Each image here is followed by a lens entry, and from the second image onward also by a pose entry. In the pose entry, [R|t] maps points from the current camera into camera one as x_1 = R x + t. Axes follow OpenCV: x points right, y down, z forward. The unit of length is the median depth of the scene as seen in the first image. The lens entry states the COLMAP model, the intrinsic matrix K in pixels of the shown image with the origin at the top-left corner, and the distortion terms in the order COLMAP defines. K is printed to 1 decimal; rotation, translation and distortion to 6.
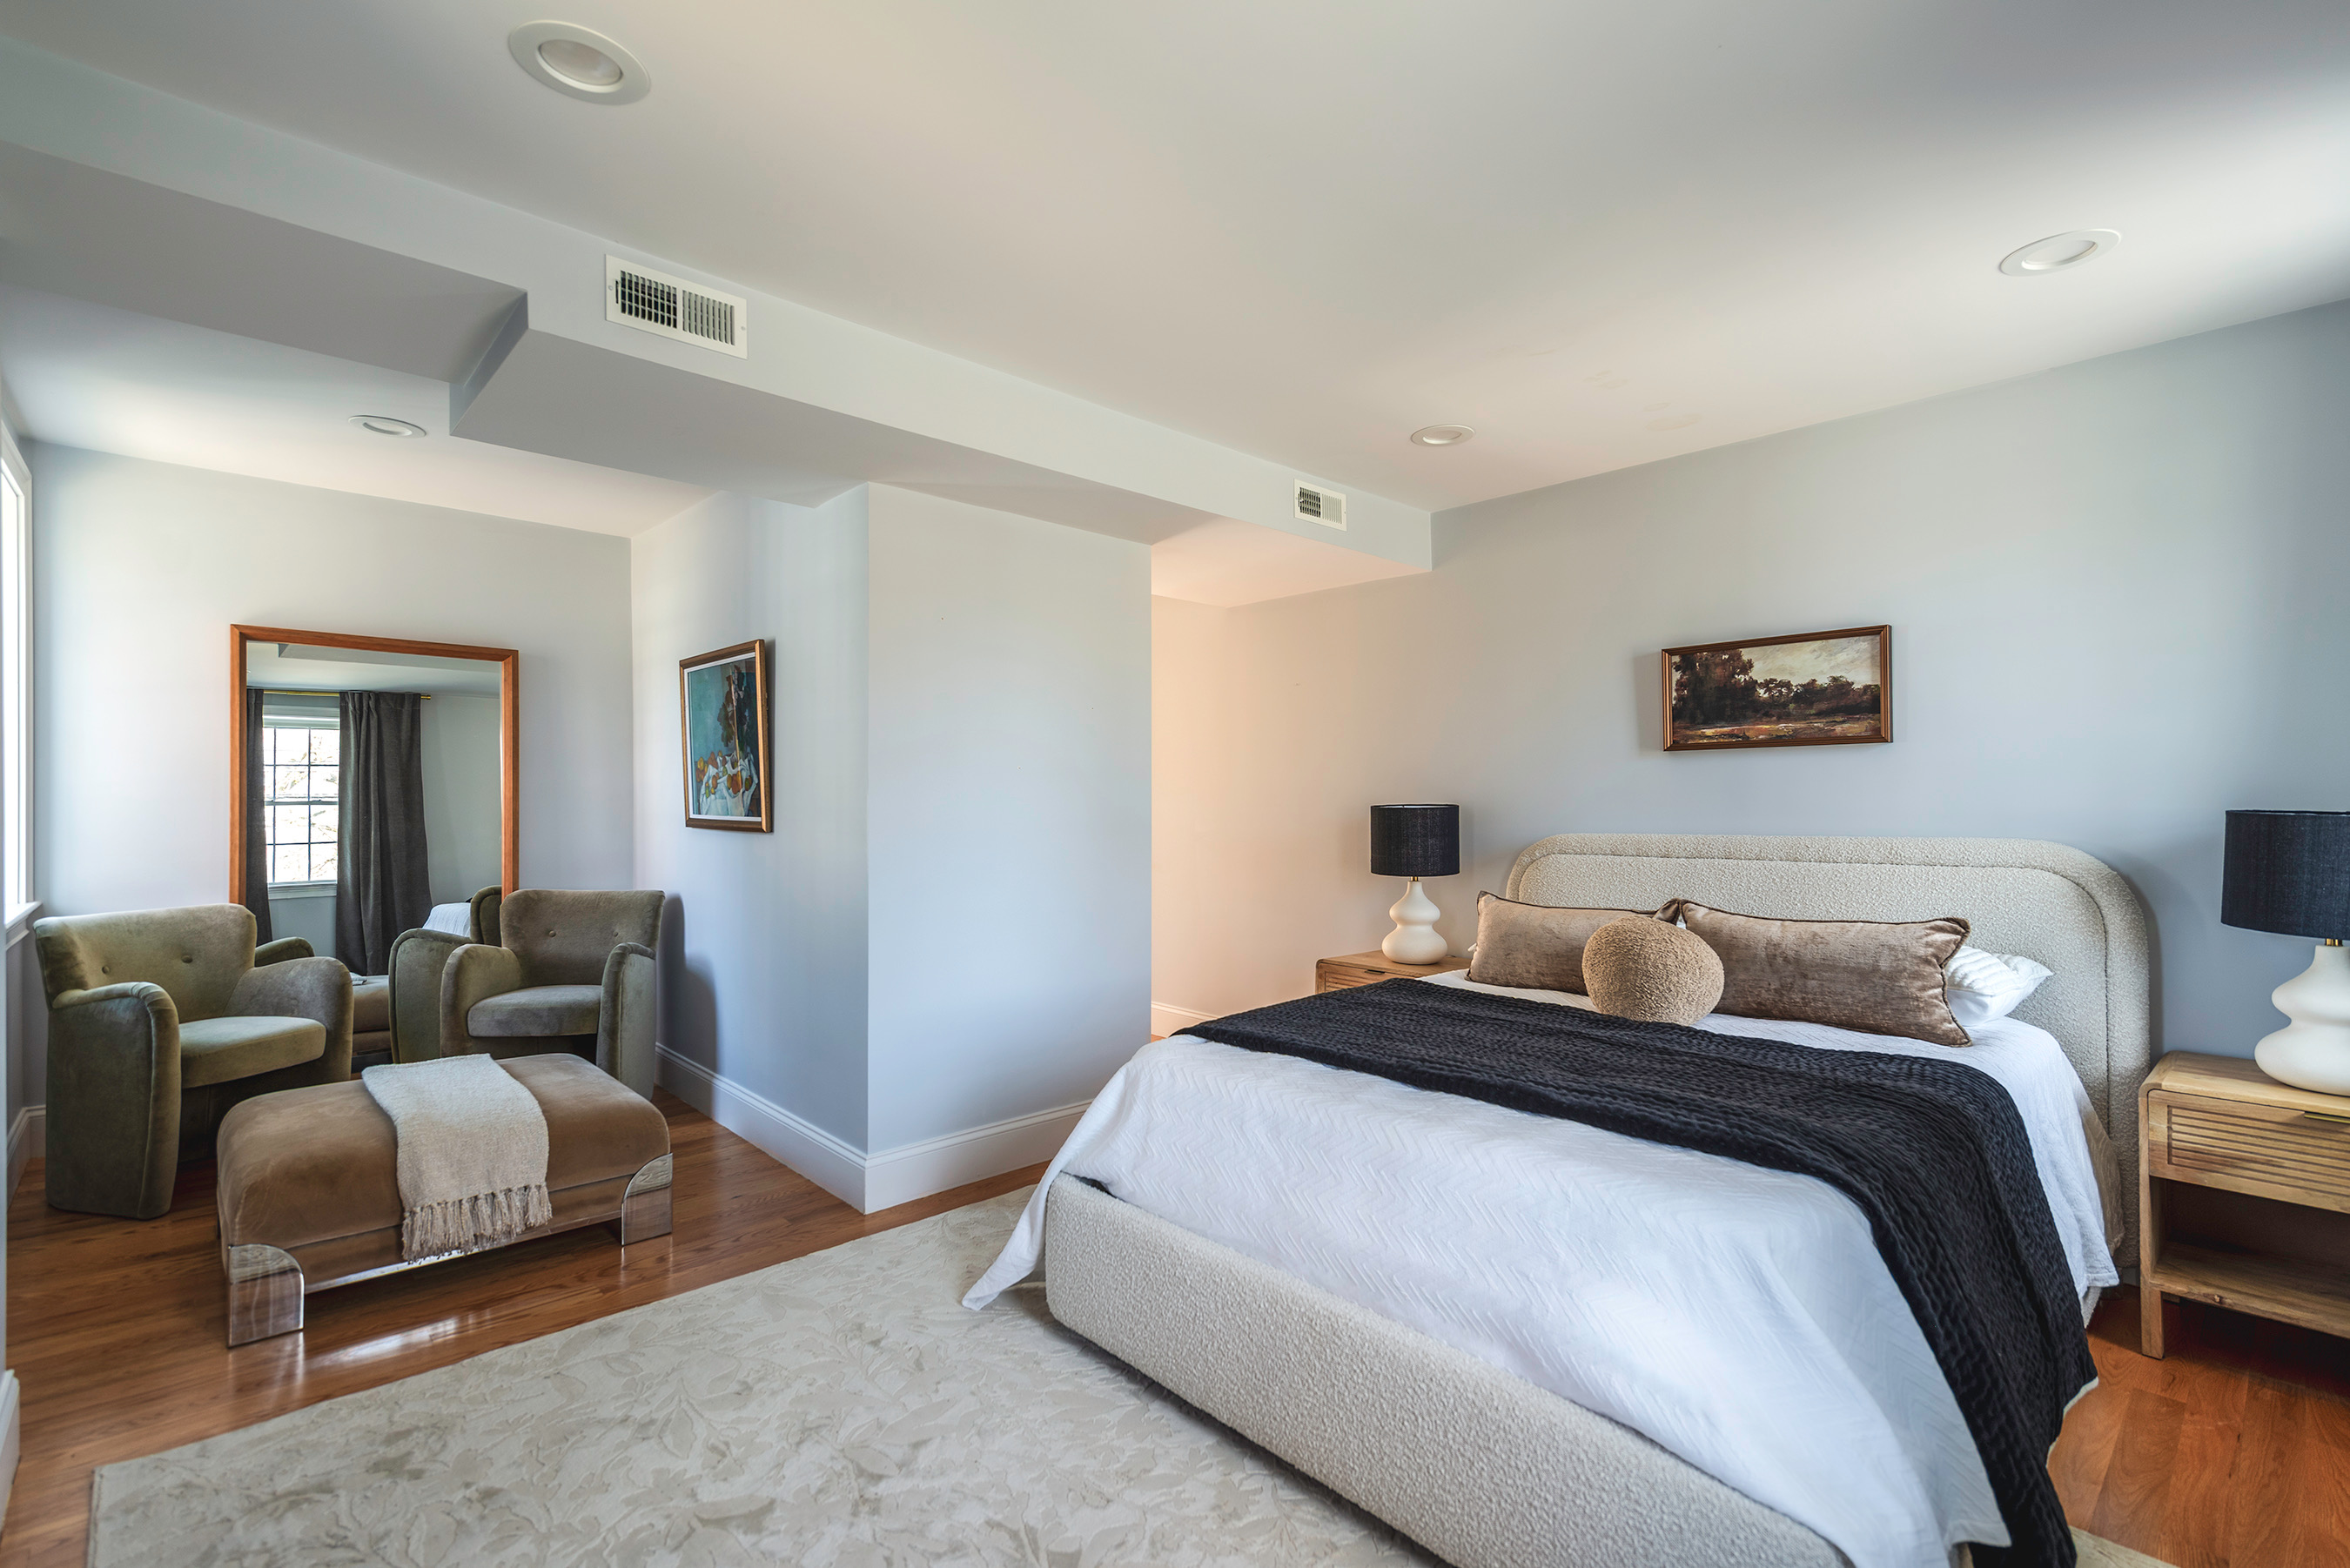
lens RADIAL K [[1069.1, 0, 1175.0], [0, 1069.1, 784.0], [0, 0, 1]] dist [0.000642, -0.000123]
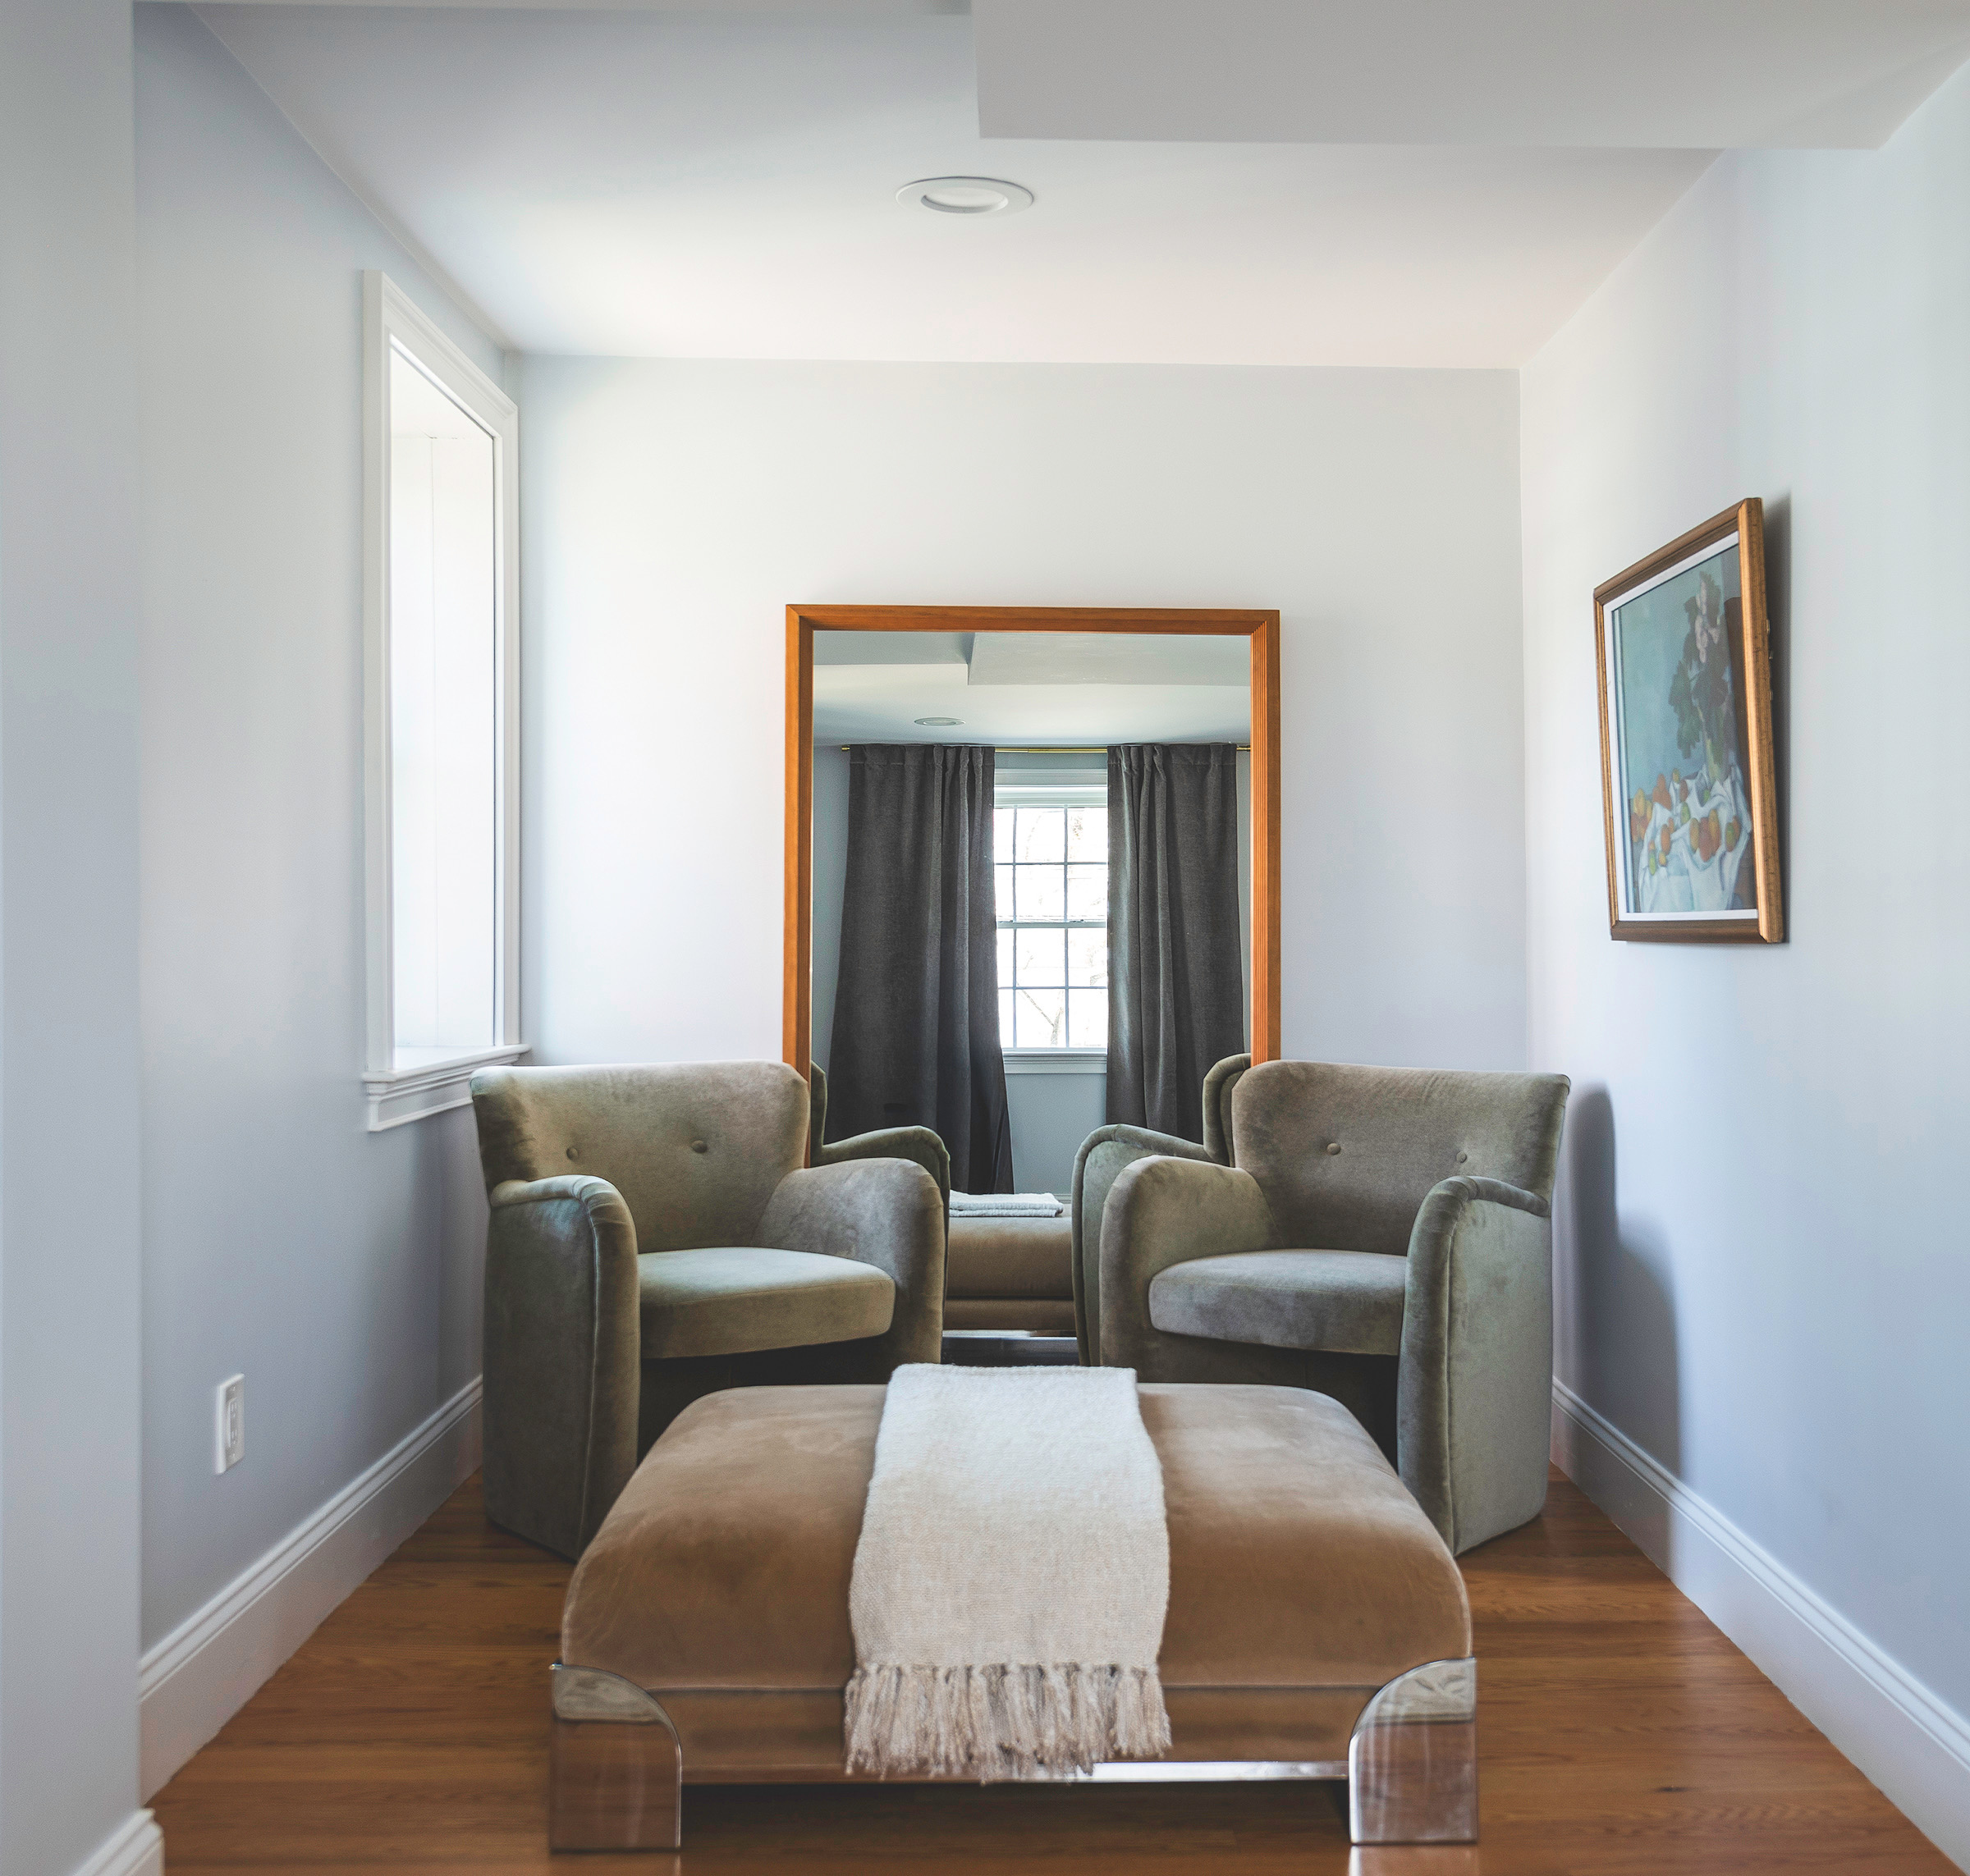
lens RADIAL K [[1782.6, 0, 984.6], [0, 1782.6, 1005.5], [0, 0, 1]] dist [0.020245, -0.005372]
pose [[0.616757, -0.012809, -0.787049, -0.012504], [0.042627, 0.998944, 0.017146, 0.045950], [0.785998, -0.044124, 0.616652, 0.317690]]
